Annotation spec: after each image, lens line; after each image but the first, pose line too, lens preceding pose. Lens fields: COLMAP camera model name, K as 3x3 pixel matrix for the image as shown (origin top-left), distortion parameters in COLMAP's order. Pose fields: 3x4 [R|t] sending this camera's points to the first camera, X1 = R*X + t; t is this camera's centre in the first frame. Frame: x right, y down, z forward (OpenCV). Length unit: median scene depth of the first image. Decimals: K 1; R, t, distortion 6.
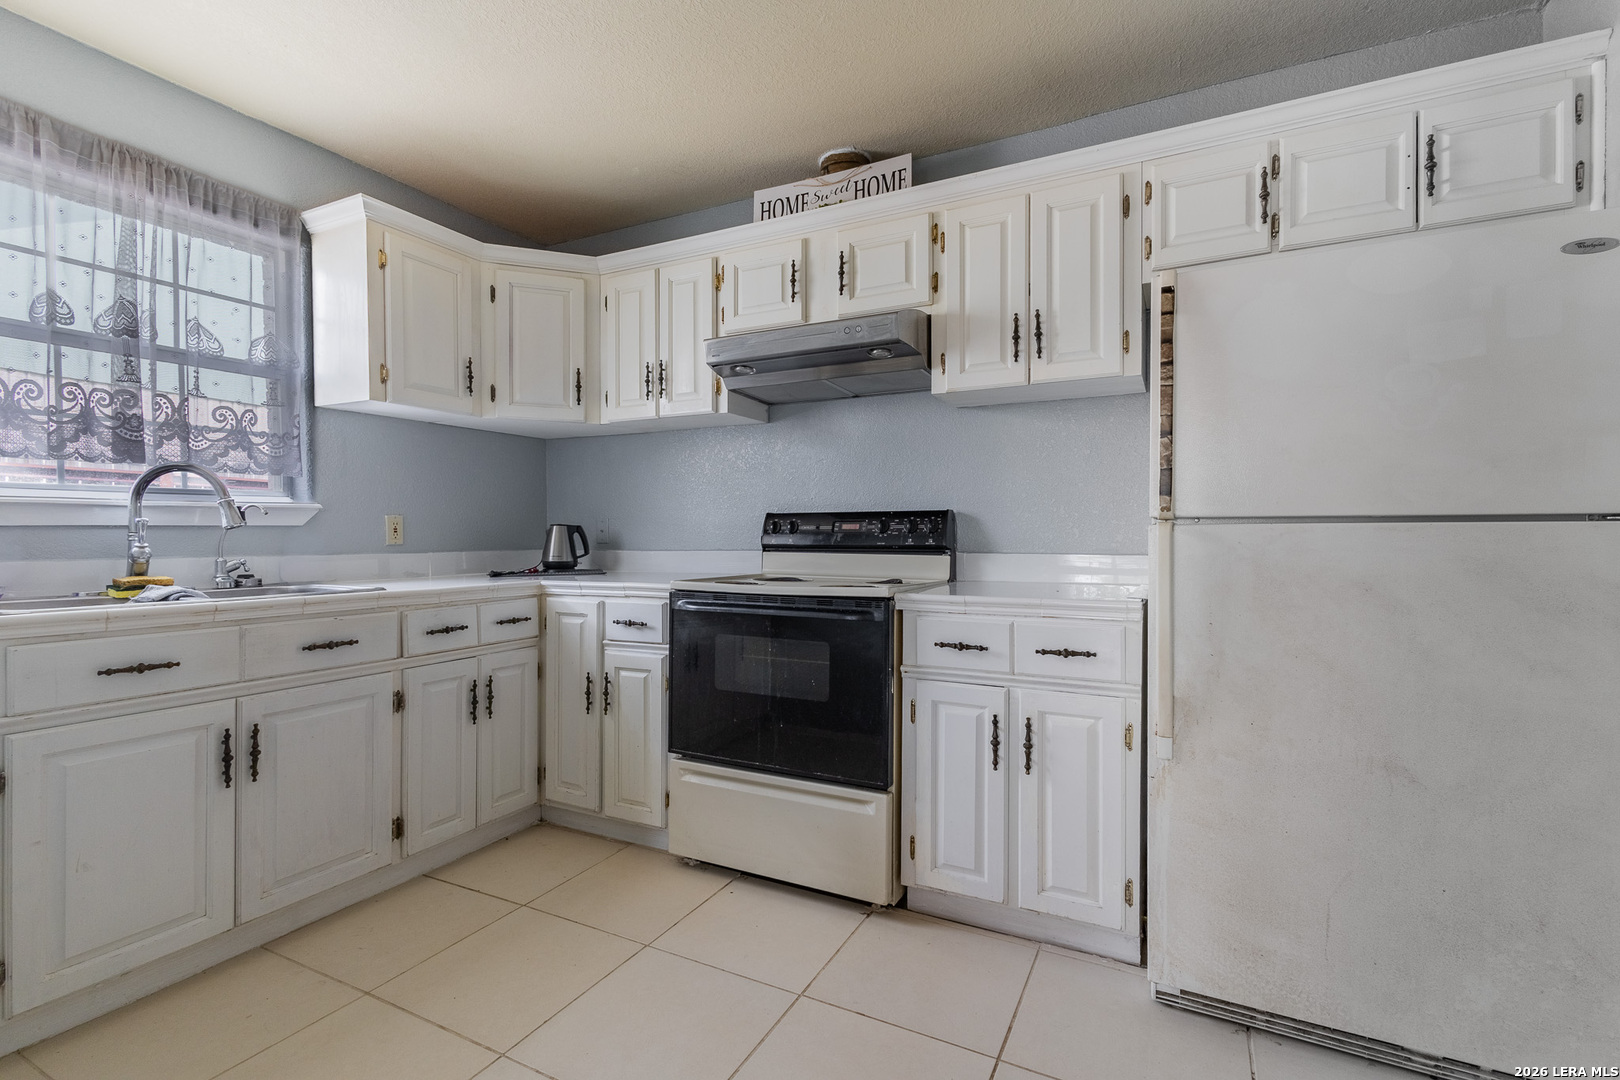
lens RADIAL K [[748.4, 0, 802.7], [0, 748.4, 541.2], [0, 0, 1]] dist [0.013348, -0.002538]
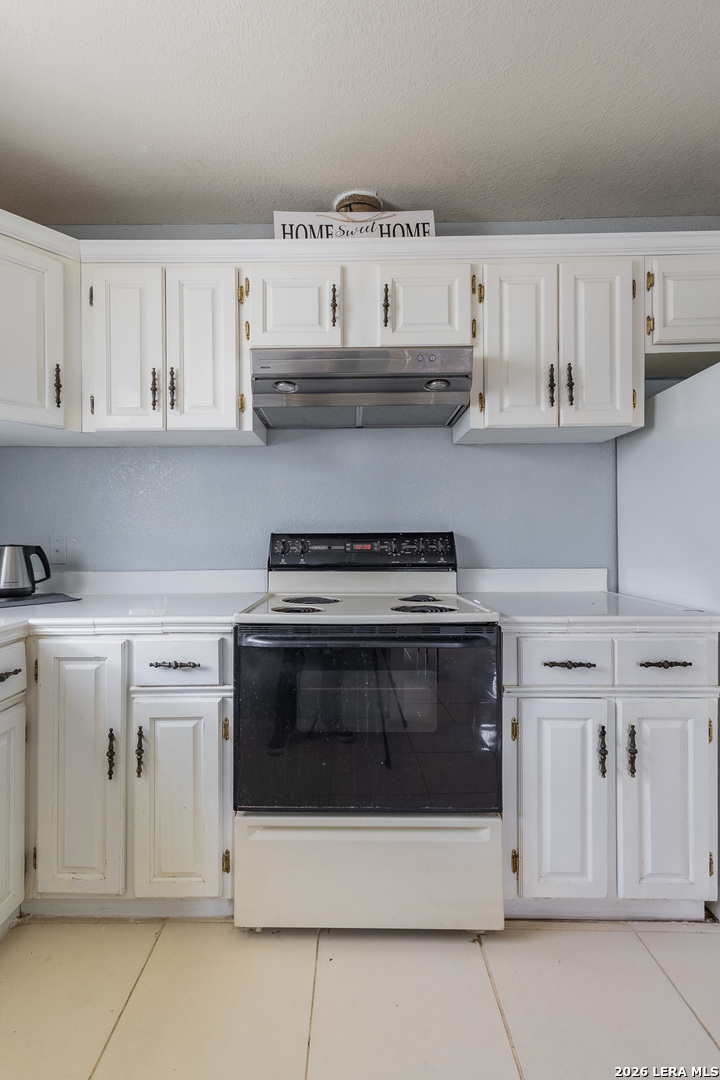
lens RADIAL K [[498.9, 0, 340.3], [0, 498.9, 540.1], [0, 0, 1]] dist [0.013348, -0.002538]
pose [[0.895172, -0.006308, 0.445676, -0.319809], [0.008798, 0.999955, -0.003519, -0.029552], [-0.445633, 0.007071, 0.895188, 0.412517]]
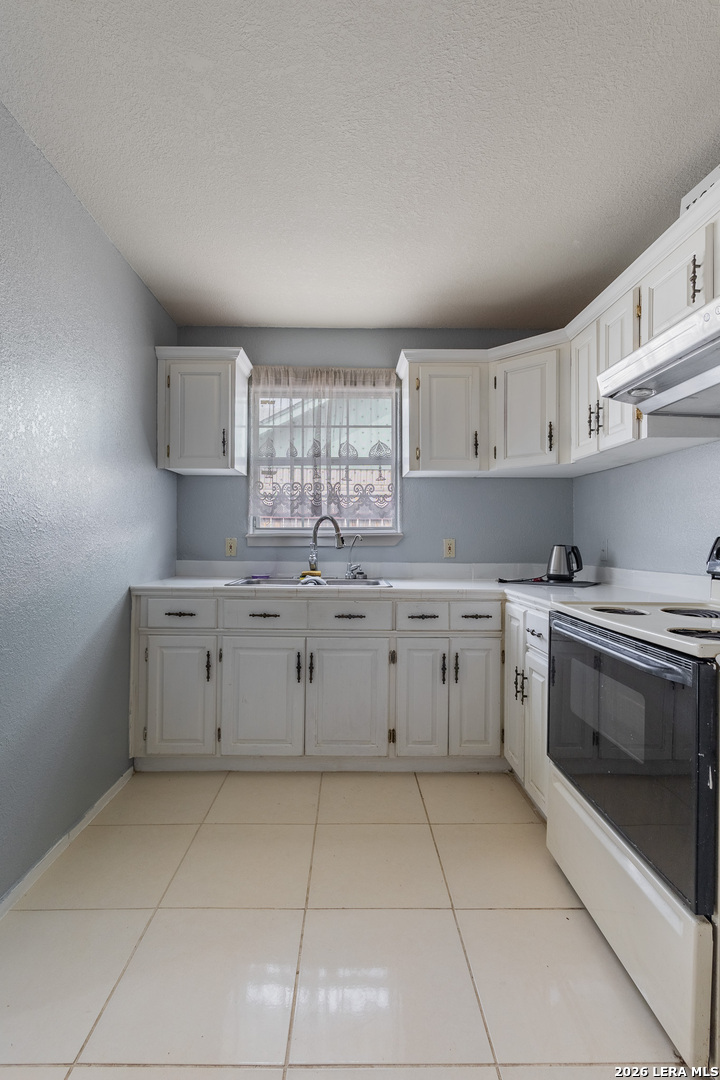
lens RADIAL K [[498.9, 0, 356.1], [0, 498.9, 535.5], [0, 0, 1]] dist [0.013348, -0.002538]
pose [[0.470488, -0.002755, -0.882402, 0.342739], [-0.013313, 0.999859, -0.010221, -0.033174], [0.882306, 0.016556, 0.470385, 0.386659]]
